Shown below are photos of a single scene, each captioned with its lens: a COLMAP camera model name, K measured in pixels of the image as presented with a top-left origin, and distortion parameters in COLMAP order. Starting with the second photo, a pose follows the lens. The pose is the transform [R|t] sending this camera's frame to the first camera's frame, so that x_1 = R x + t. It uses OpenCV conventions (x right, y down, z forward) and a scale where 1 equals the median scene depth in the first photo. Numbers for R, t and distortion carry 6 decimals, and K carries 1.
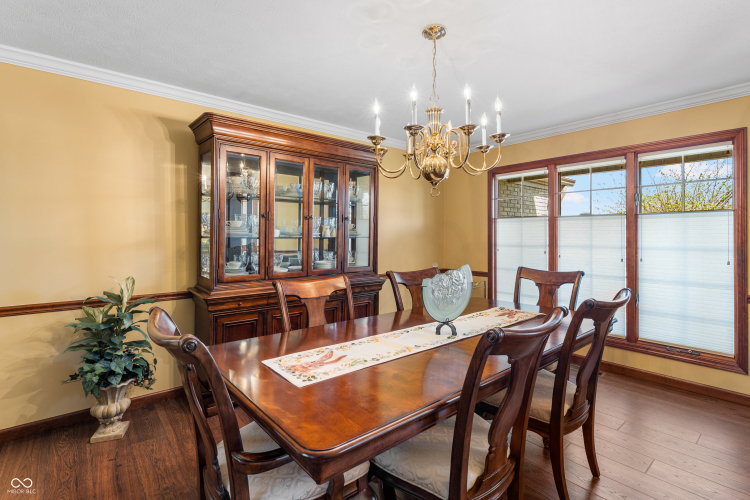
lens RADIAL K [[356.6, 0, 372.2], [0, 356.6, 232.3], [0, 0, 1]] dist [-0.014117, 0.000325]
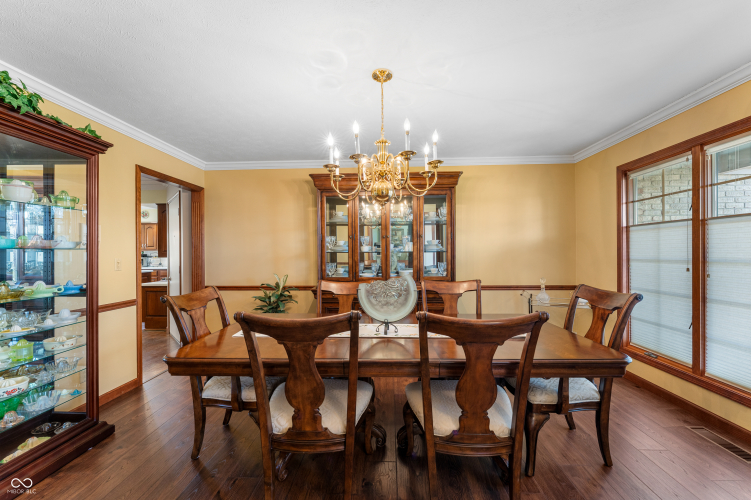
lens RADIAL K [[296.9, 0, 375.5], [0, 296.9, 250.0], [0, 0, 1]] dist [-0.000175, -0.000049]
pose [[0.744199, -0.011364, -0.667861, 0.529200], [0.016299, 0.999867, 0.001148, 0.005997], [0.667759, -0.011740, 0.744285, 0.154946]]
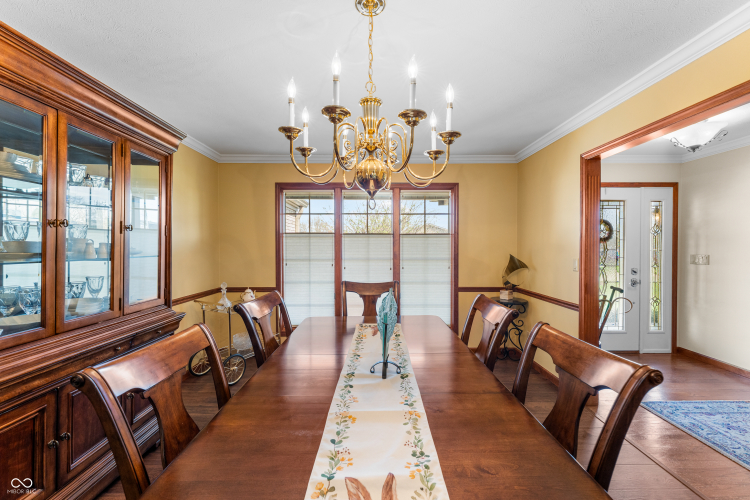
lens RADIAL K [[304.5, 0, 375.0], [0, 304.5, 250.0], [0, 0, 1]] dist [-0.003872, -0.000472]
pose [[0.634227, -0.009689, 0.773086, -0.225997], [-0.005189, 0.999846, 0.016788, -0.011468], [-0.773129, -0.014659, 0.634079, 0.348074]]
